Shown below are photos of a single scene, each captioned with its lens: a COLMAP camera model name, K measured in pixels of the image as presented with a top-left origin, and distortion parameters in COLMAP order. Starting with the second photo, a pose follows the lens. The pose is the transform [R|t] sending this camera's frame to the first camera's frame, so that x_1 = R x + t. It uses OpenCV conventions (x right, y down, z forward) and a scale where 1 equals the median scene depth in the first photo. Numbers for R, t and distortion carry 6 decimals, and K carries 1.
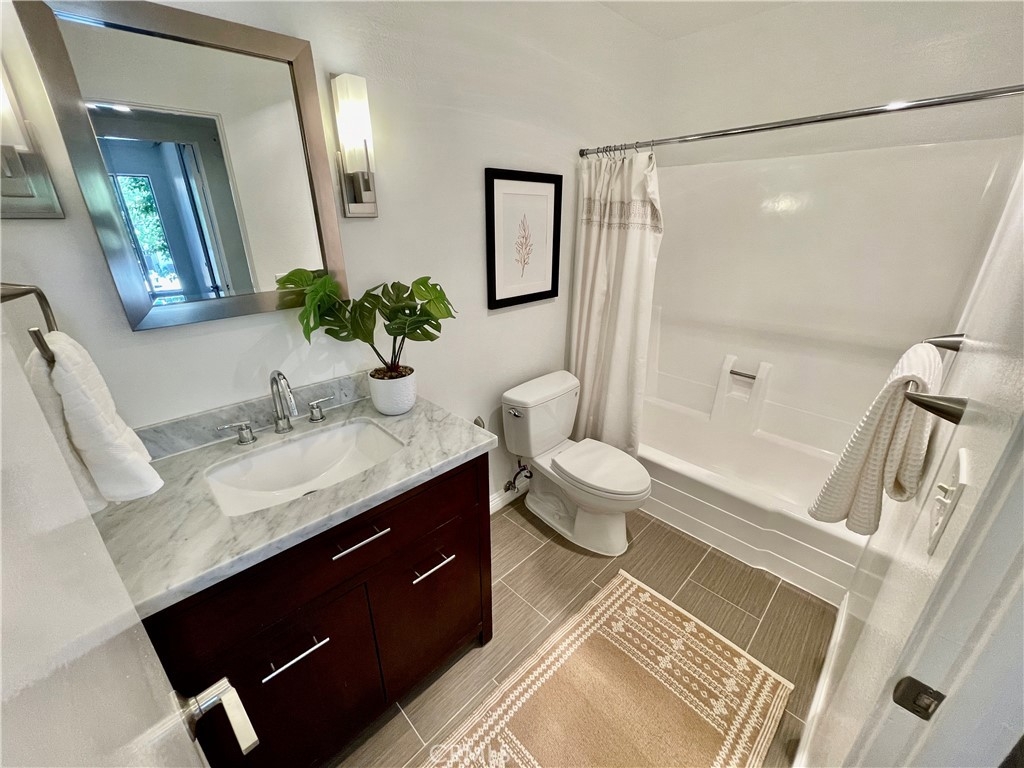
lens RADIAL K [[418.5, 0, 512.0], [0, 418.5, 384.0], [0, 0, 1]] dist [-0.025052, 0.008866]
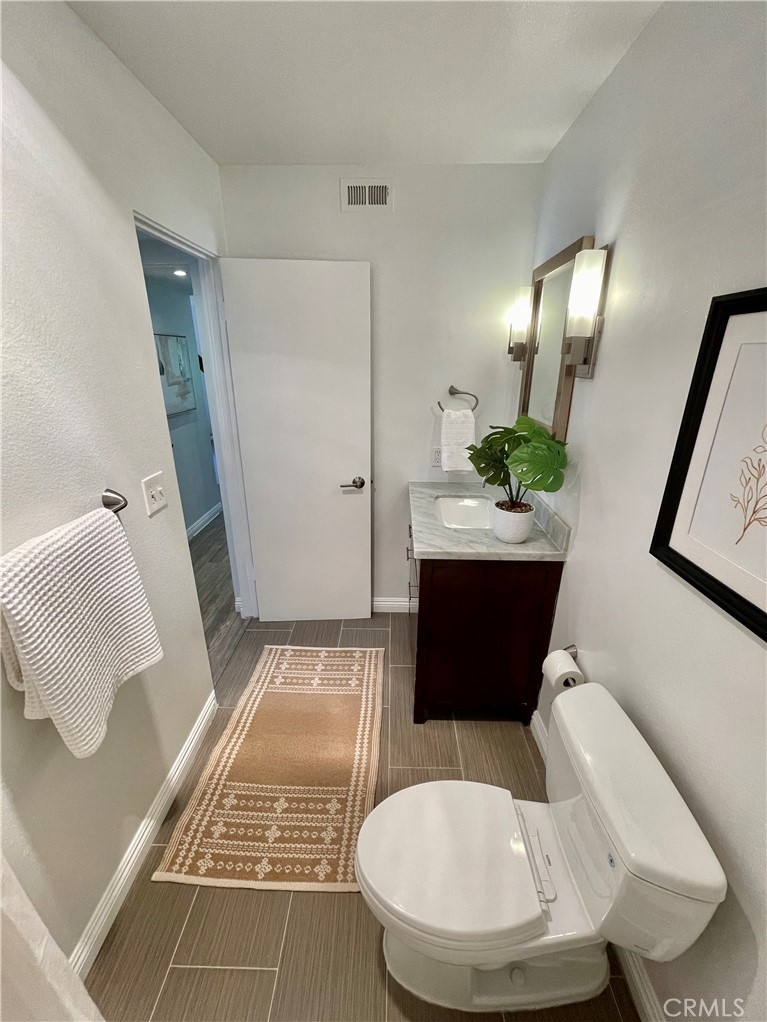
lens RADIAL K [[417.7, 0, 383.5], [0, 417.7, 511.0], [0, 0, 1]] dist [-0.025052, 0.008866]
pose [[-0.725563, 0.233608, -0.647291, 0.644473], [-0.259742, 0.778074, 0.571958, -0.519502], [0.637254, 0.583120, -0.503864, 1.193301]]
